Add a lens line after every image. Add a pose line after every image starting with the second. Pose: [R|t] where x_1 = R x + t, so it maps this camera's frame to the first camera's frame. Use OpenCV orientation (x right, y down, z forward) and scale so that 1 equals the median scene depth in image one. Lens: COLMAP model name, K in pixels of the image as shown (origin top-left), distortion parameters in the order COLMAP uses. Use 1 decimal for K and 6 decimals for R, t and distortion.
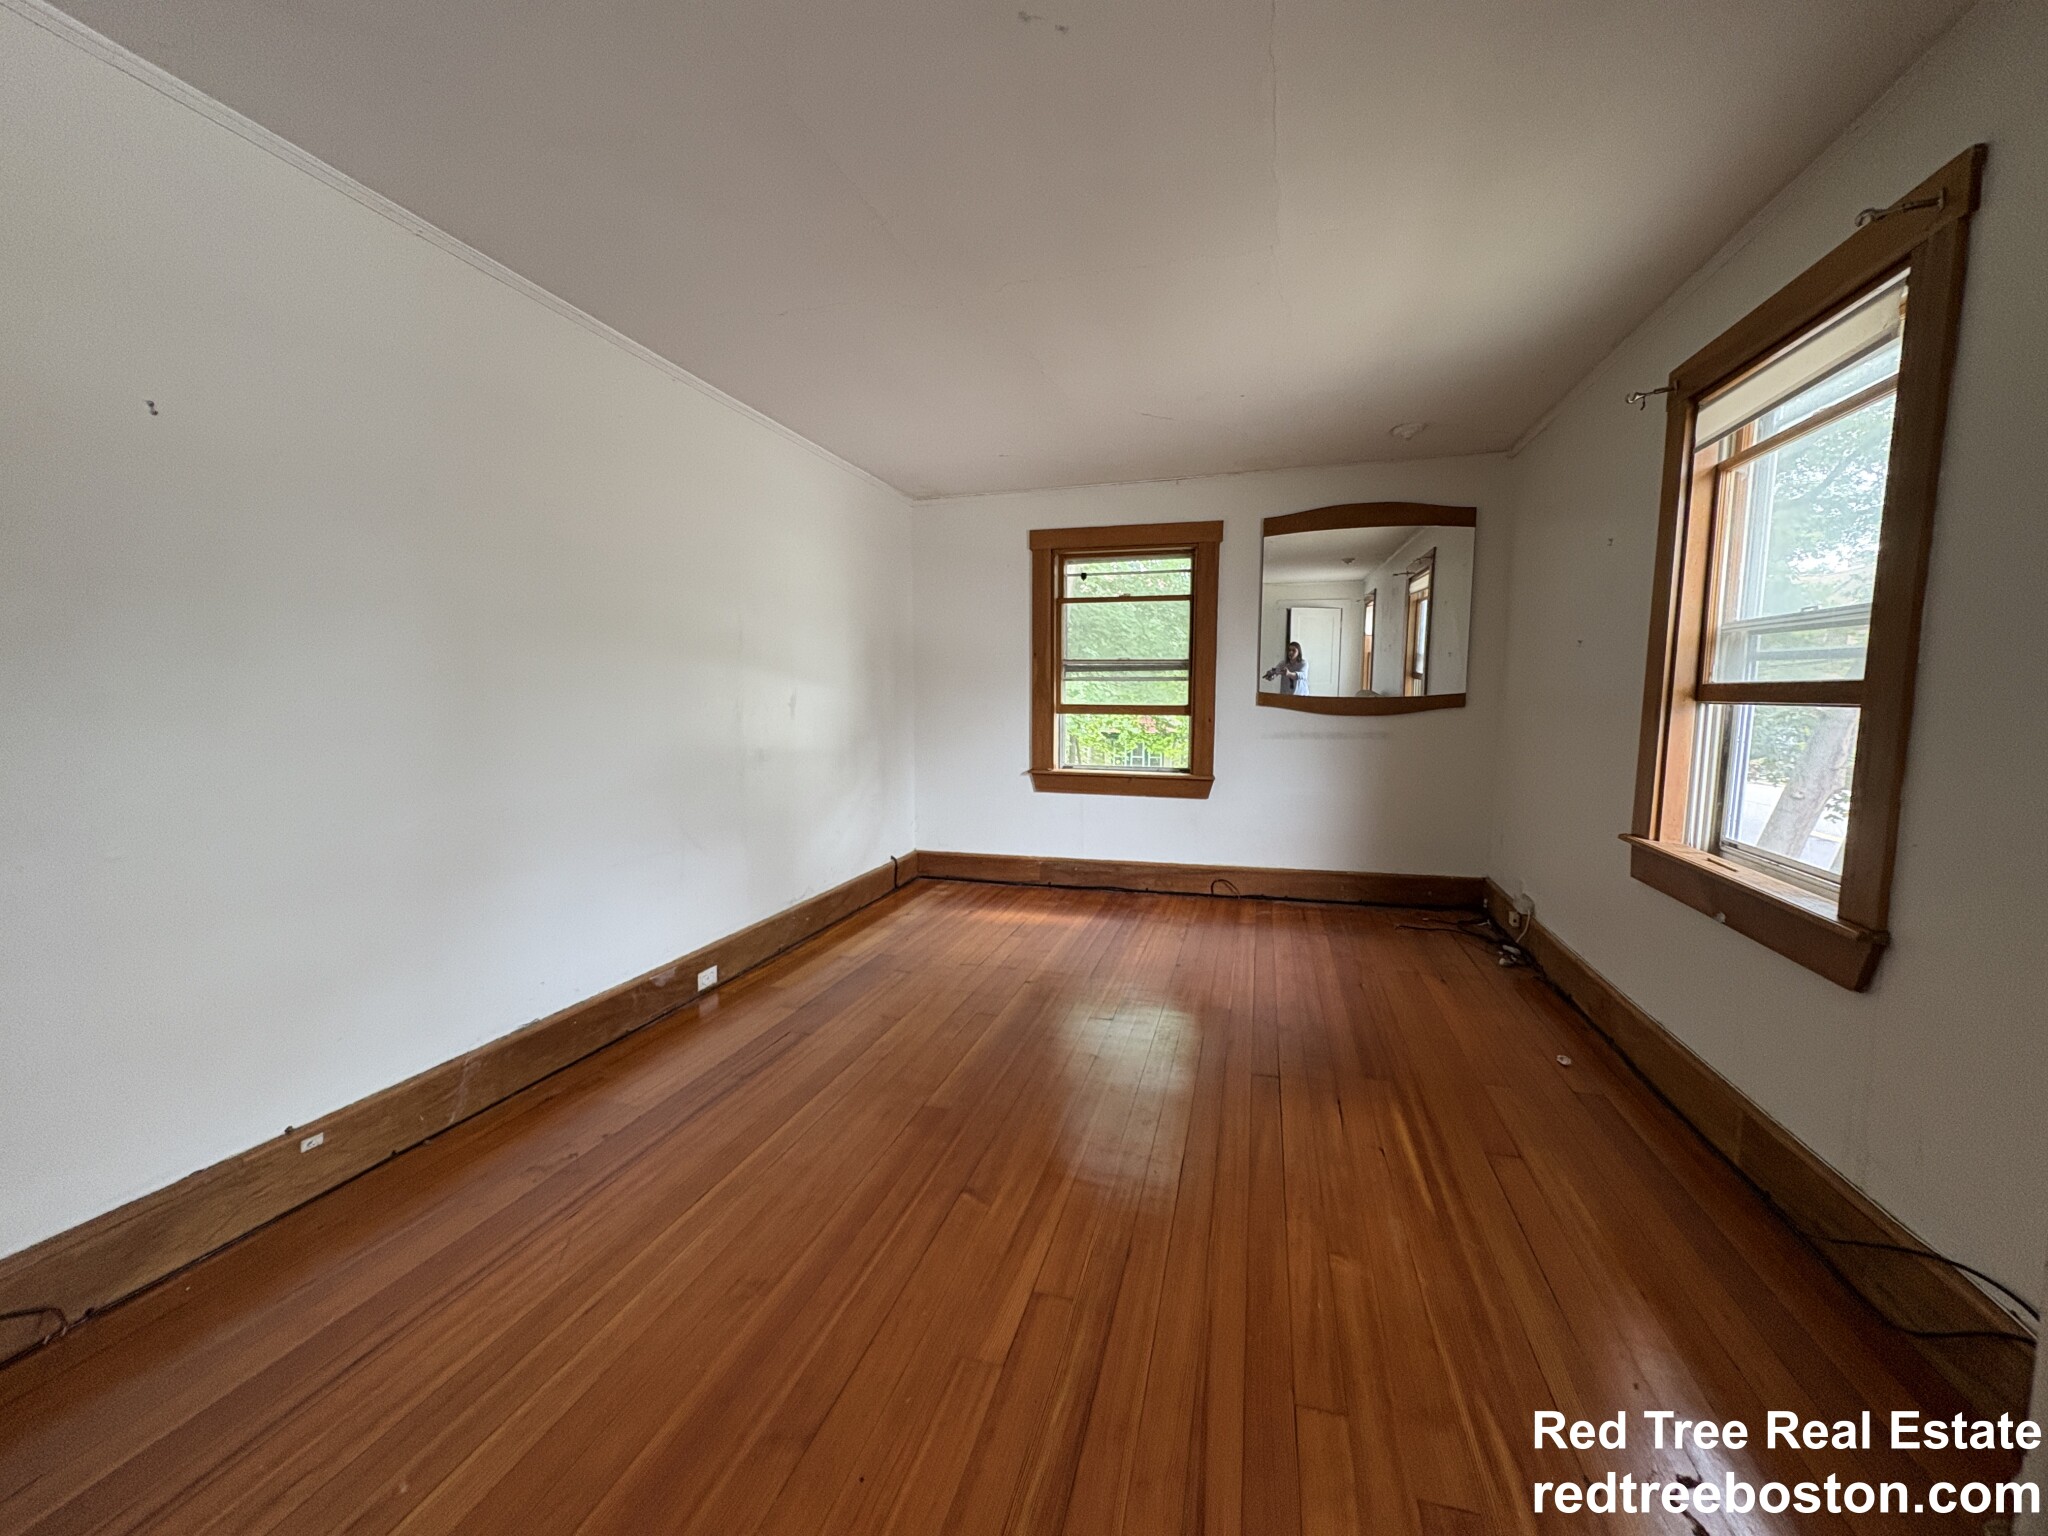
lens RADIAL K [[817.9, 0, 1023.2], [0, 817.9, 766.4], [0, 0, 1]] dist [0.003418, -0.000427]
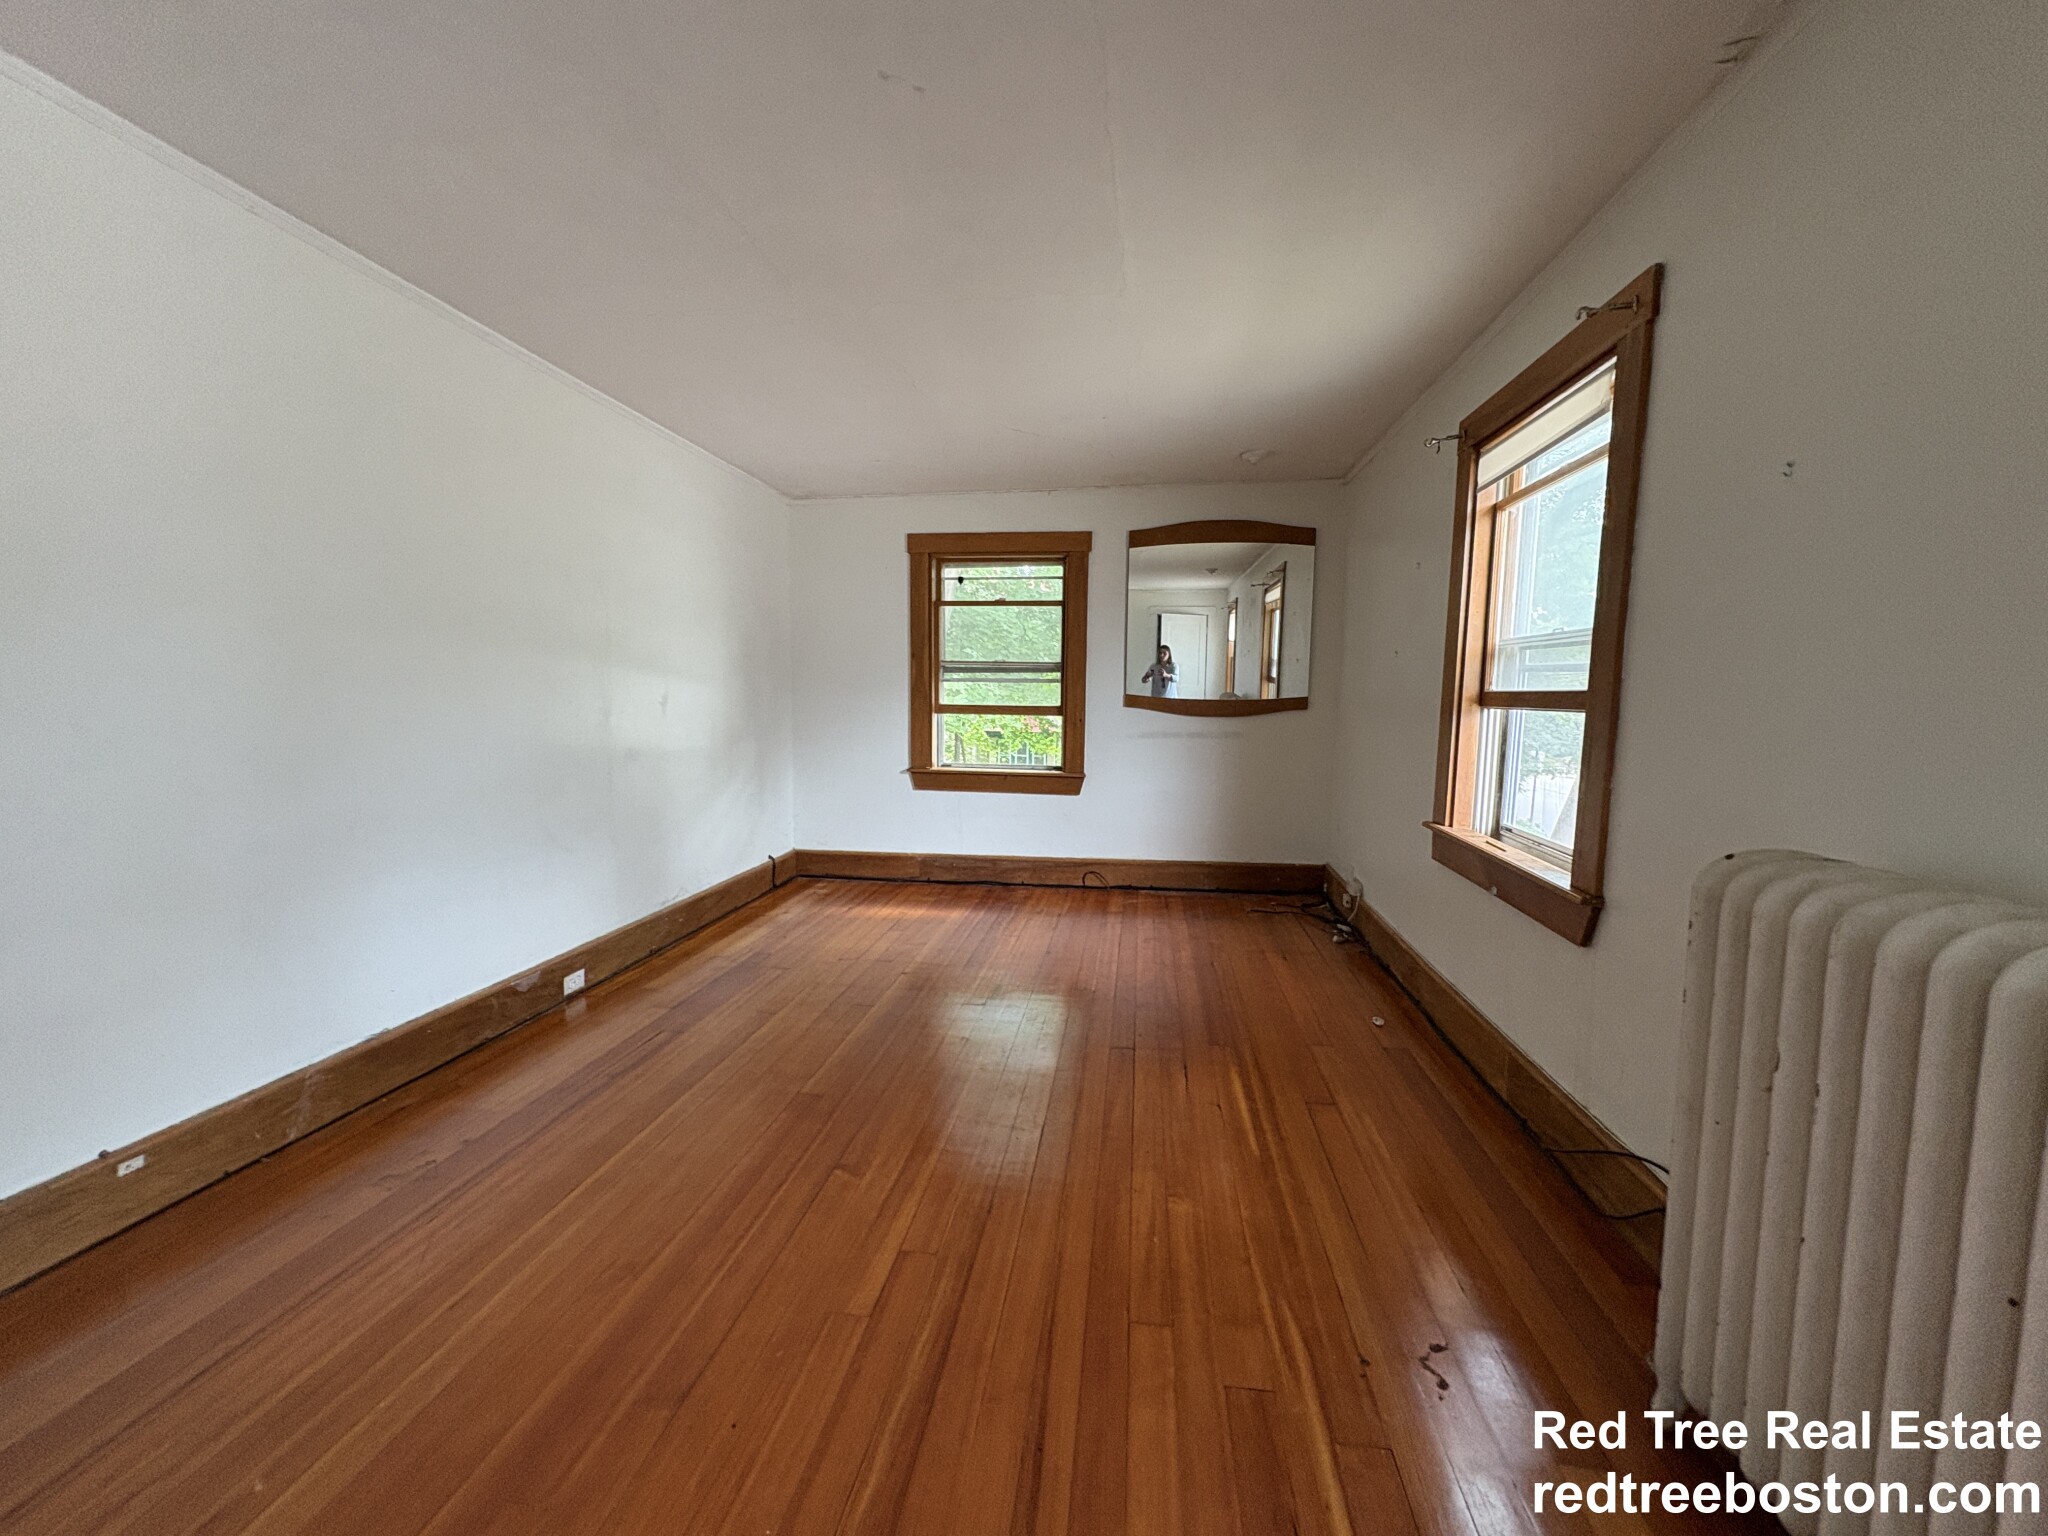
lens RADIAL K [[817.9, 0, 1022.6], [0, 817.9, 765.7], [0, 0, 1]] dist [0.003418, -0.000427]
pose [[0.990562, -0.004233, 0.136998, 0.018040], [0.004162, 0.999991, 0.000807, 0.001158], [-0.137000, -0.000229, 0.990571, -0.061505]]
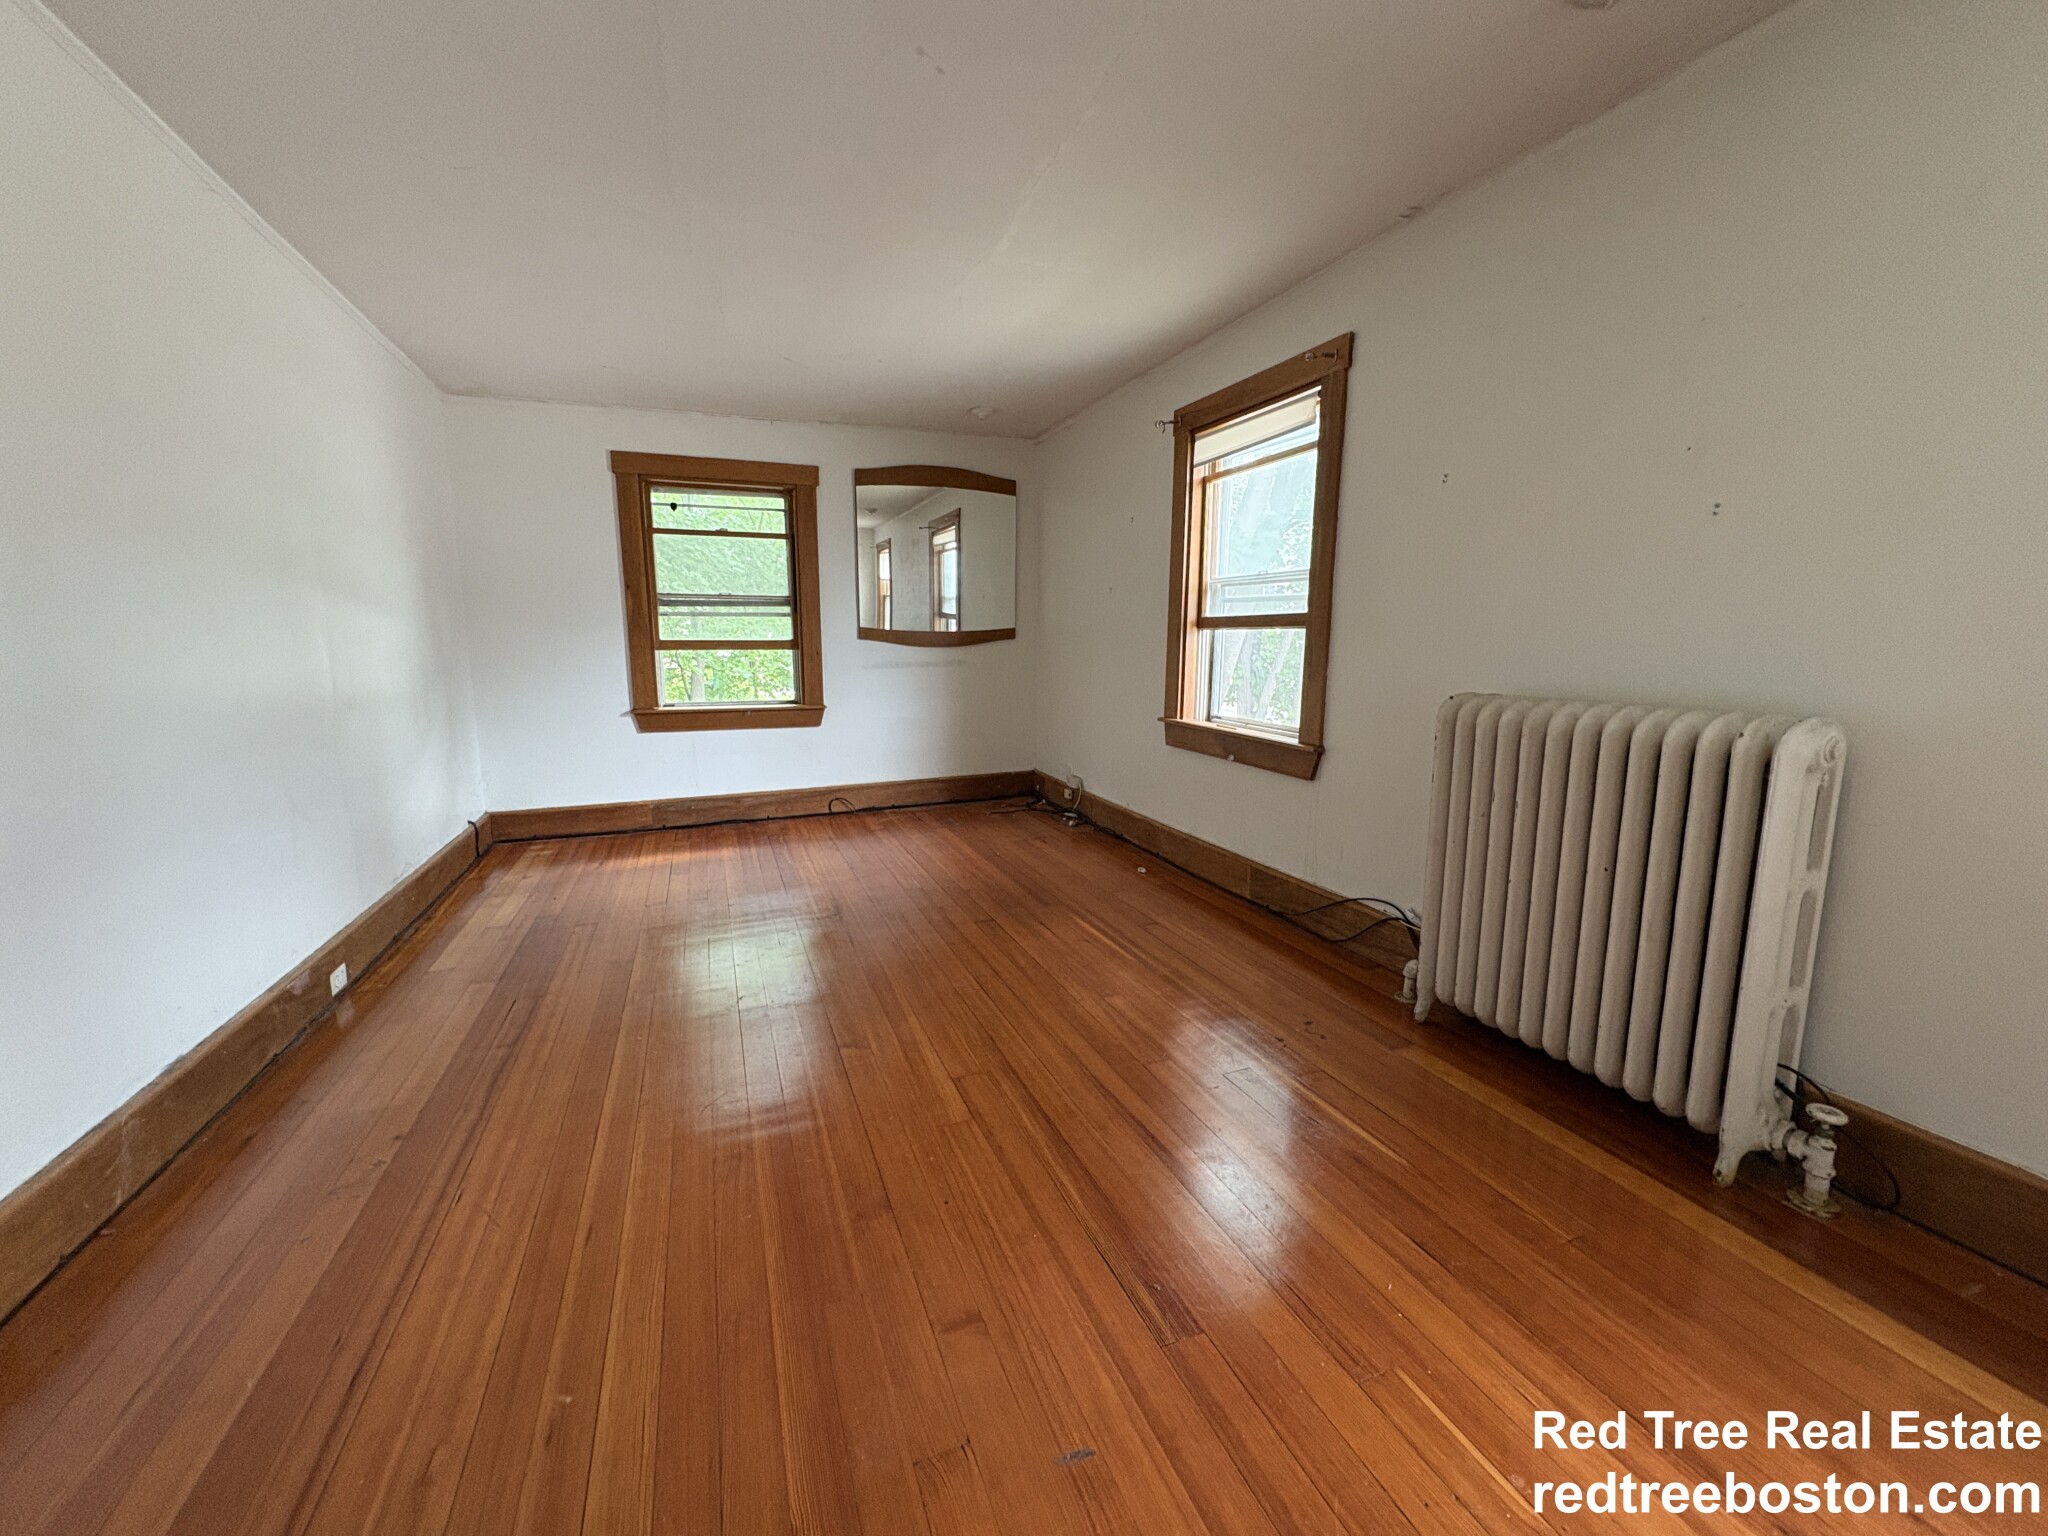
lens RADIAL K [[817.9, 0, 1022.7], [0, 817.9, 766.4], [0, 0, 1]] dist [0.003418, -0.000427]
pose [[0.792560, -0.100126, 0.601518, -0.421557], [0.060049, 0.994448, 0.086411, 0.028170], [-0.606831, -0.032366, 0.794172, -0.056458]]
